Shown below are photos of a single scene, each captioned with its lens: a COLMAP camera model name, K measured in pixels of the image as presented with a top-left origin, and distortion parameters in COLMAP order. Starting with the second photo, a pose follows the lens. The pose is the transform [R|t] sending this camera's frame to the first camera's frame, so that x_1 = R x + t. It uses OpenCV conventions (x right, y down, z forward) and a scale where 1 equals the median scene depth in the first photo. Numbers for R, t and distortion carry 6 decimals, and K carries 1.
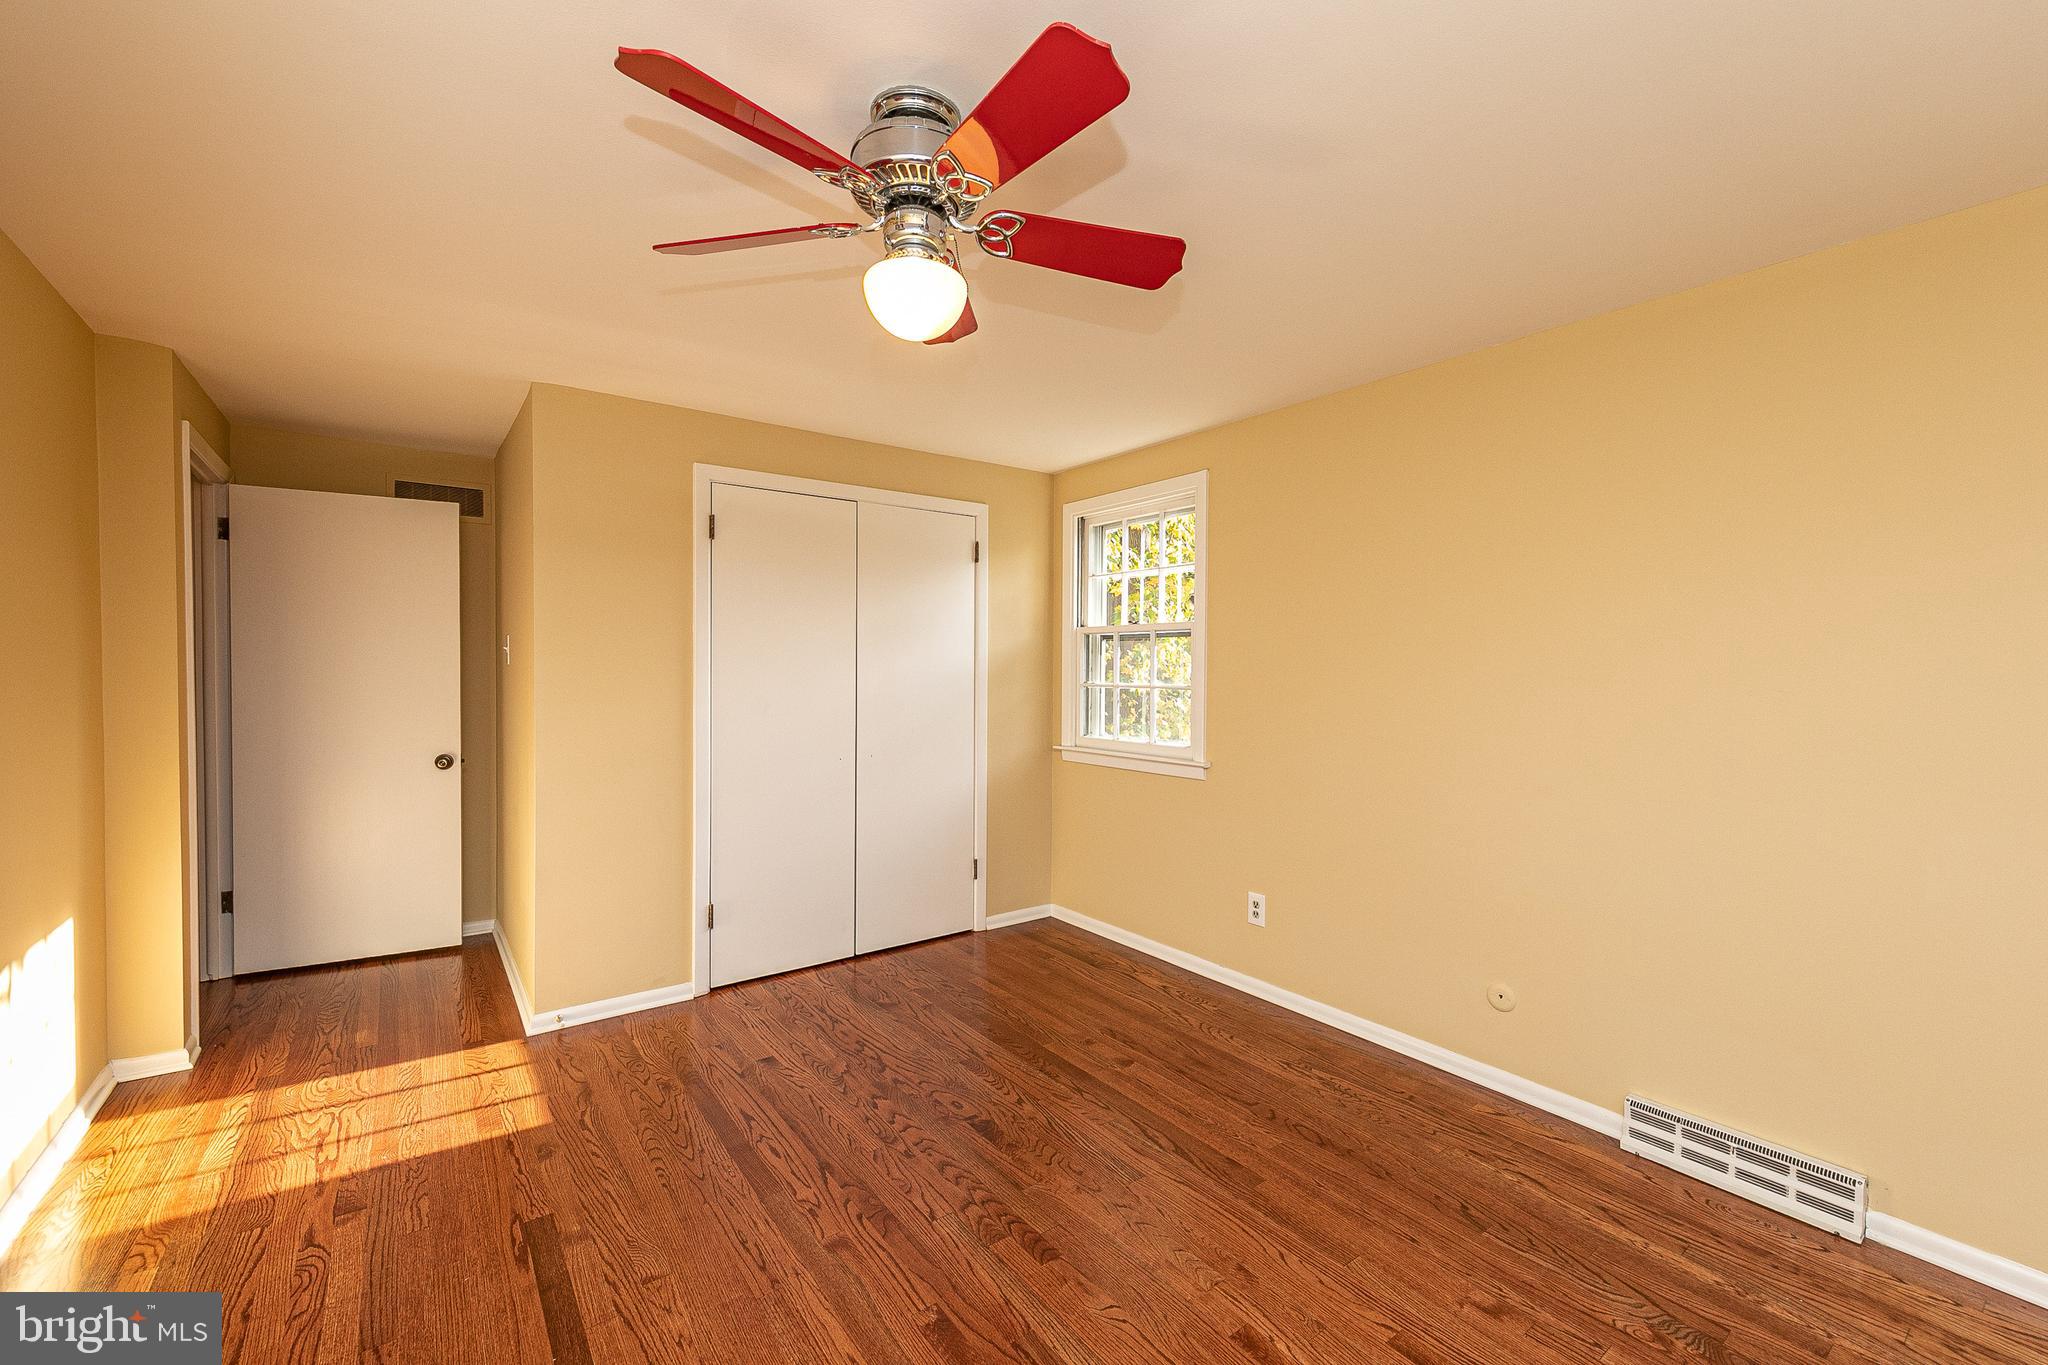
lens RADIAL K [[859.0, 0, 1038.9], [0, 859.0, 671.5], [0, 0, 1]] dist [0.011787, -0.000053]
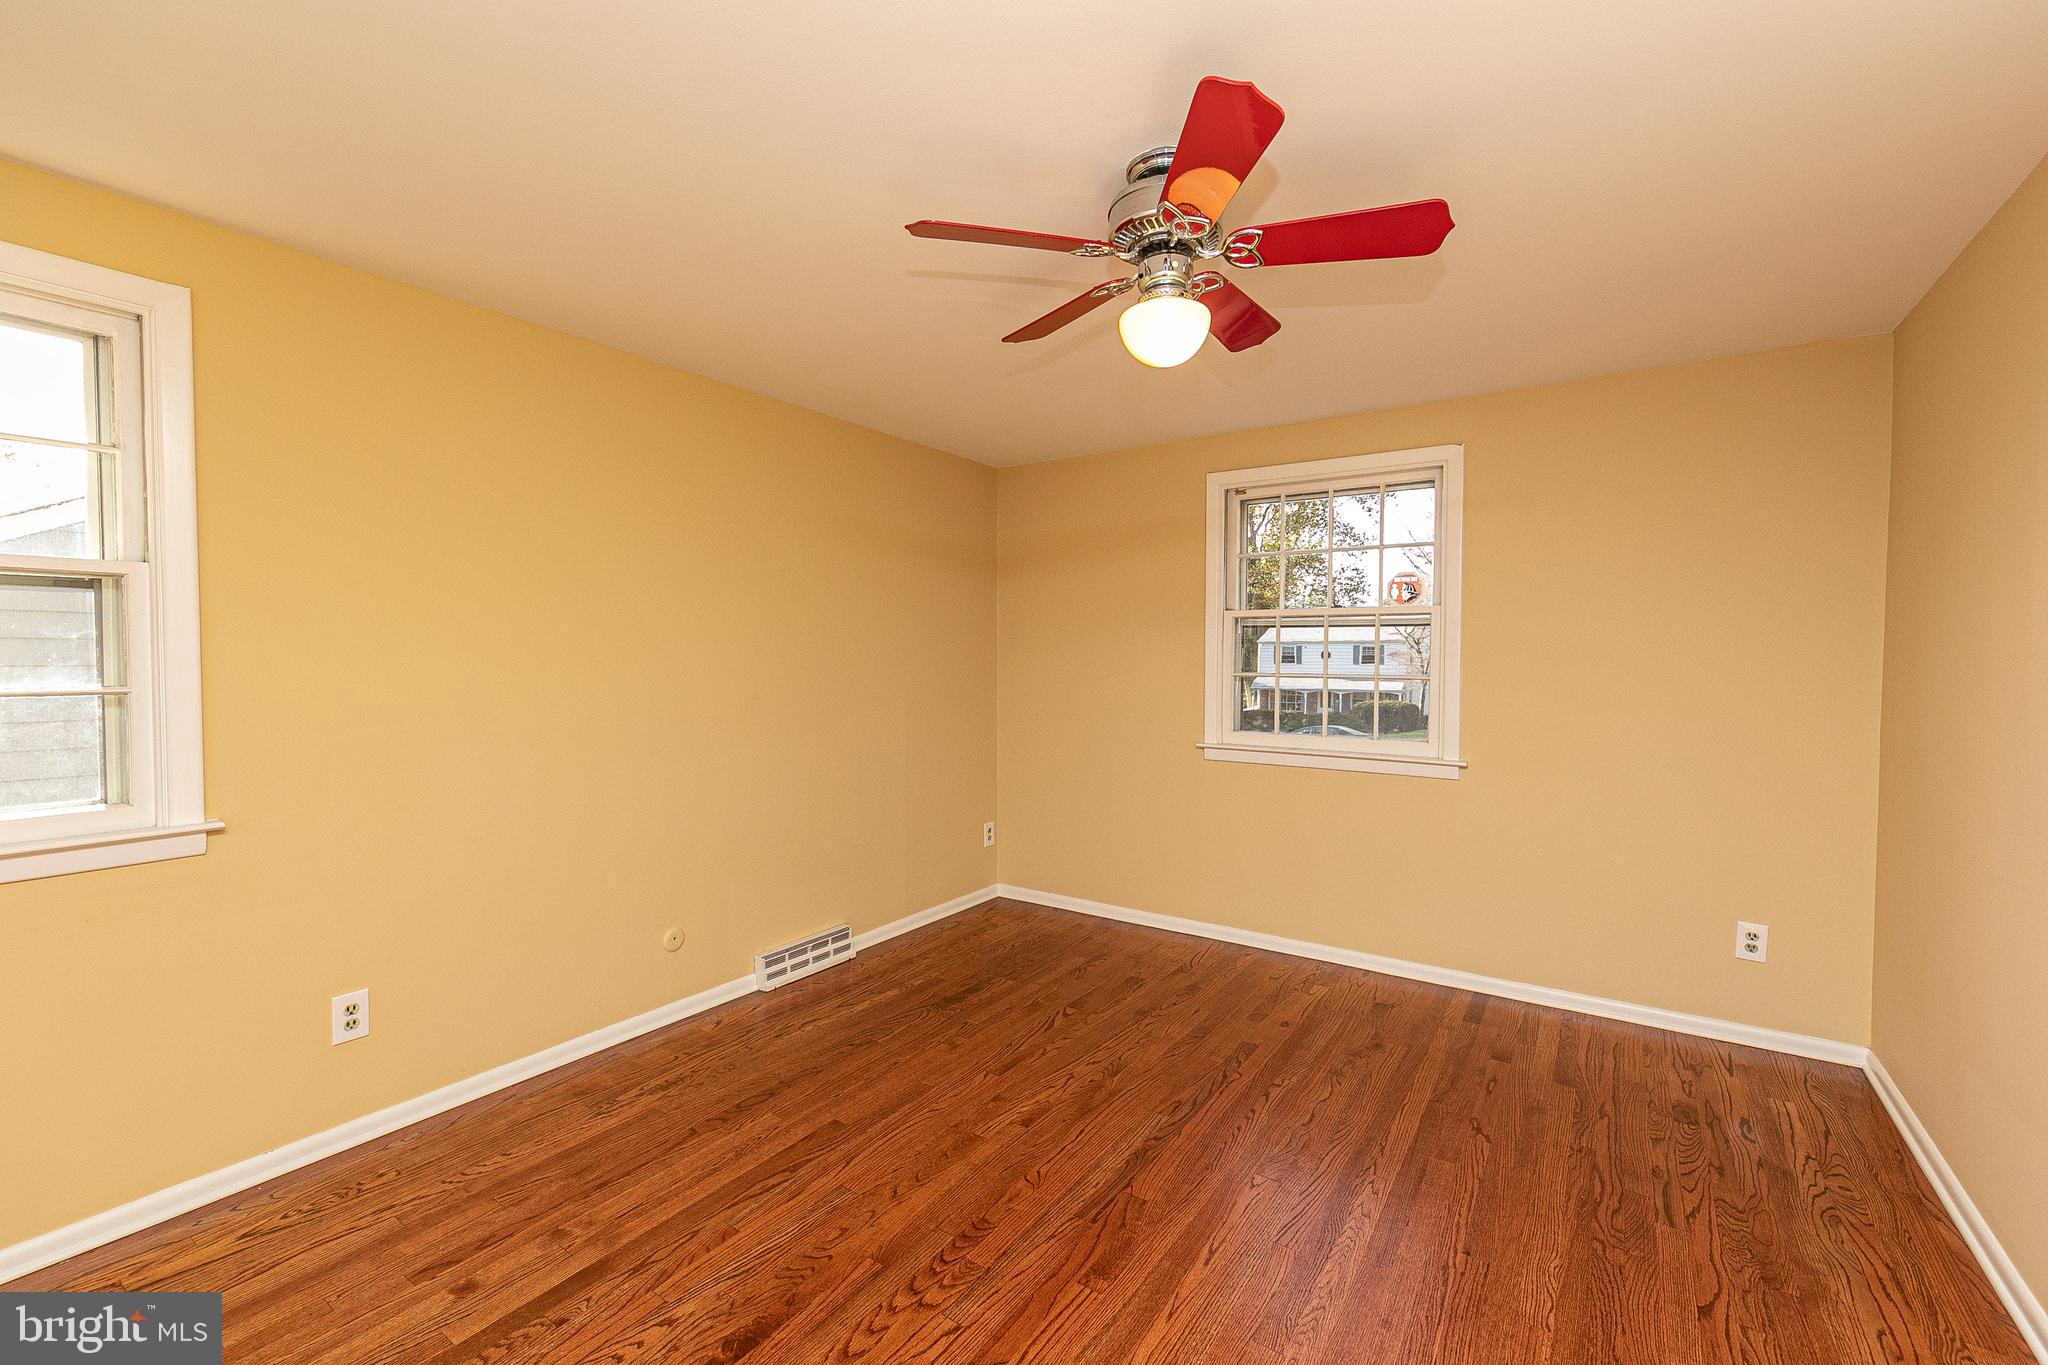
lens RADIAL K [[859.0, 0, 1038.9], [0, 859.0, 671.5], [0, 0, 1]] dist [0.011787, -0.000053]
pose [[-0.335516, -0.023184, 0.941749, -0.843255], [-0.002089, 0.999713, 0.023867, -0.009761], [-0.942032, 0.006041, -0.335468, 1.113698]]
